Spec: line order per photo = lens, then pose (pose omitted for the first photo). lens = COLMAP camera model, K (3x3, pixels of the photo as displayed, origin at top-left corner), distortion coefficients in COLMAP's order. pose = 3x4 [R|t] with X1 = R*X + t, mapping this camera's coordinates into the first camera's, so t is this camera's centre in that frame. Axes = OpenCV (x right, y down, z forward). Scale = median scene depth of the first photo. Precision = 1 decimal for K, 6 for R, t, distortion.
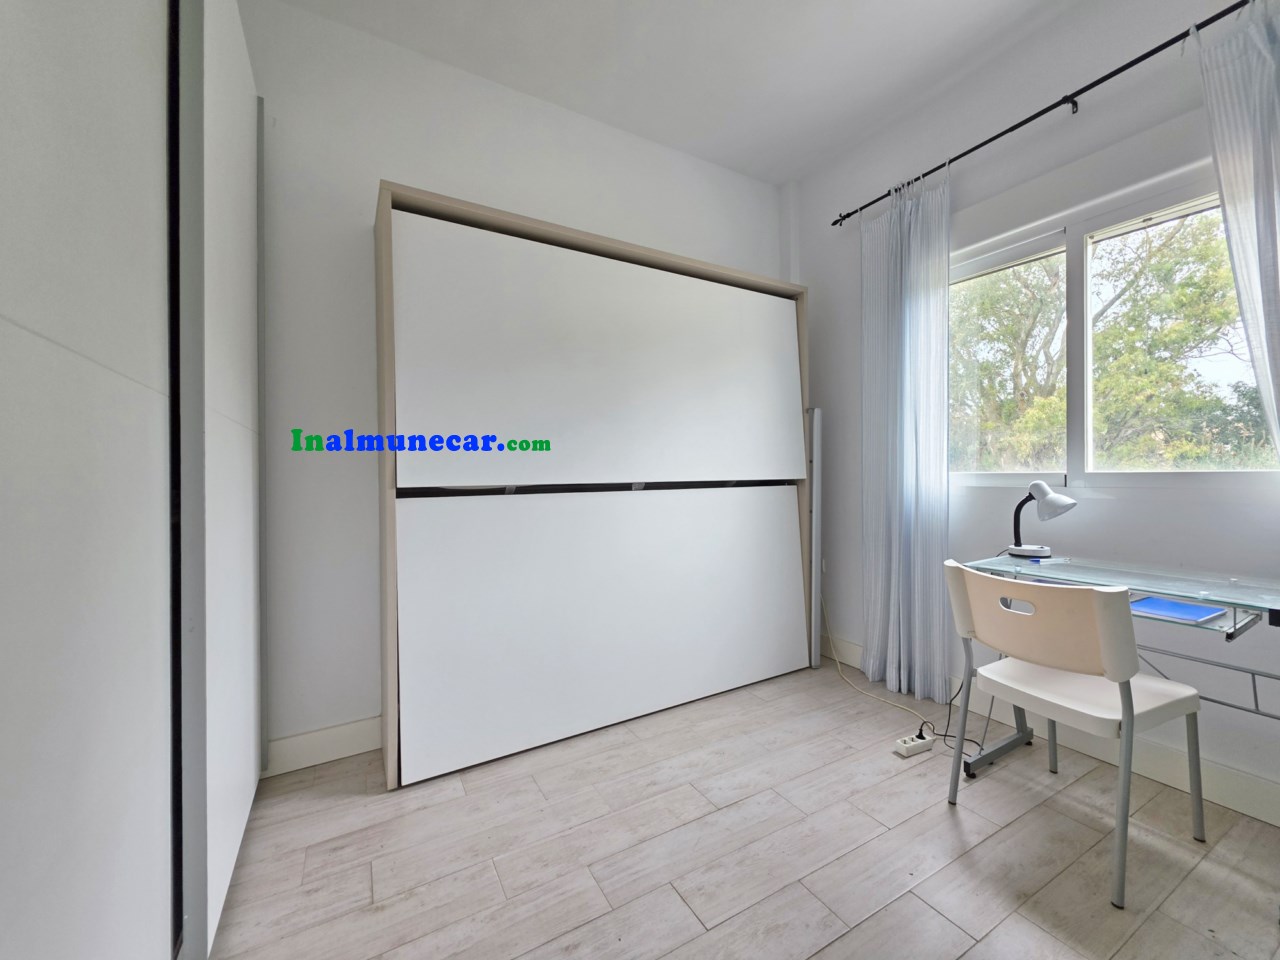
lens RADIAL K [[512.7, 0, 635.2], [0, 512.7, 479.2], [0, 0, 1]] dist [0.017413, 0.000309]
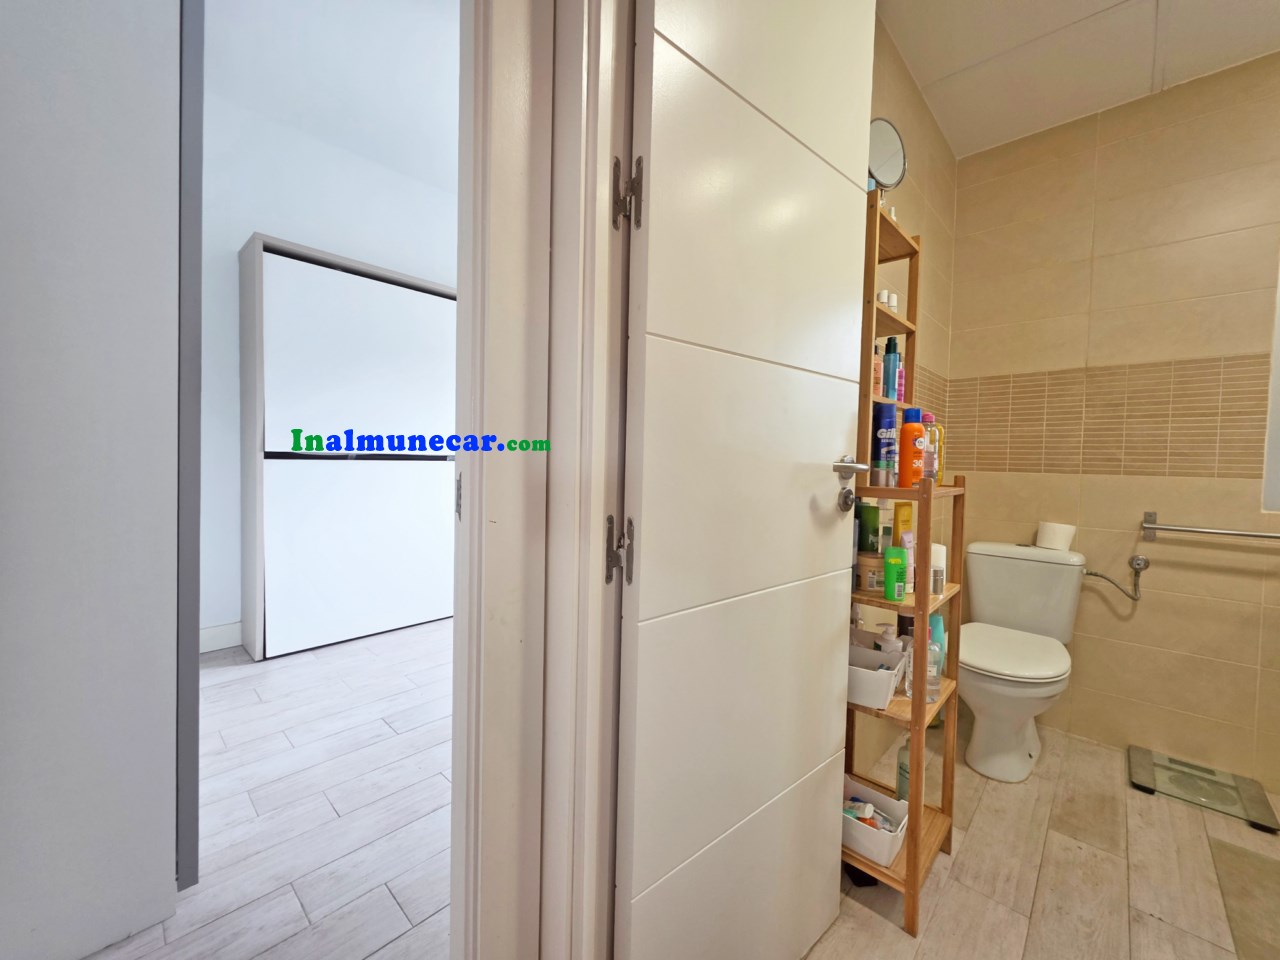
lens RADIAL K [[512.7, 0, 632.7], [0, 512.7, 479.7], [0, 0, 1]] dist [0.017413, 0.000309]
pose [[0.957607, 0.023918, 0.287082, 0.099917], [-0.032604, 0.999143, 0.025514, 0.025967], [-0.286225, -0.033792, 0.957566, -0.657782]]
